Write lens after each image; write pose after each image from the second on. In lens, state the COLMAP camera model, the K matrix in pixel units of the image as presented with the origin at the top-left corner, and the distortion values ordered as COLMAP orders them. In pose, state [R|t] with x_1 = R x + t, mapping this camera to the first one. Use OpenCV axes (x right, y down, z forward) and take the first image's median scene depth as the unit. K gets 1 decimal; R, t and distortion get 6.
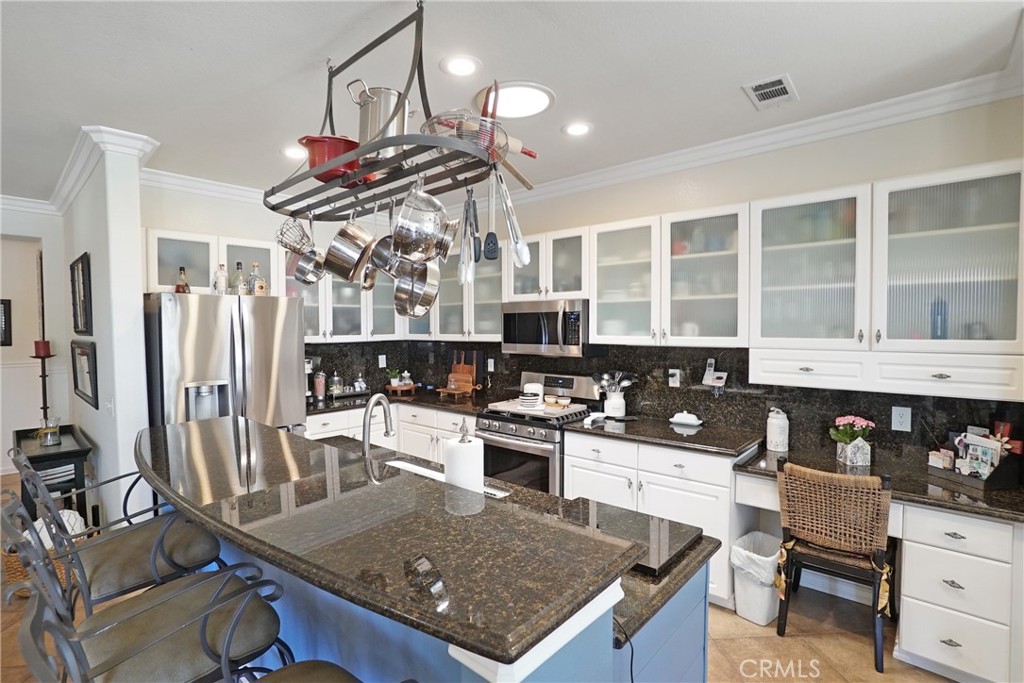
lens RADIAL K [[480.2, 0, 507.9], [0, 480.2, 338.7], [0, 0, 1]] dist [-0.038907, -0.000075]
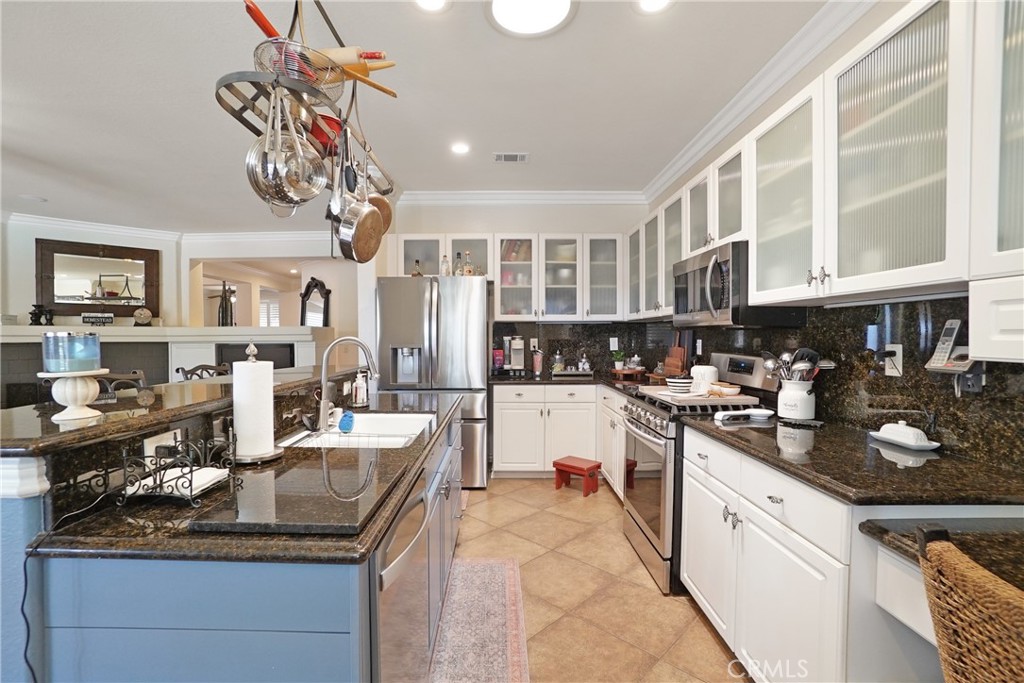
lens RADIAL K [[462.7, 0, 512.5], [0, 462.7, 338.5], [0, 0, 1]] dist [-0.035176, 0.000138]
pose [[0.679871, 0.008291, -0.733285, 0.420512], [-0.018255, 0.999818, -0.005621, 0.066961], [0.733104, 0.017207, 0.679898, 0.320050]]
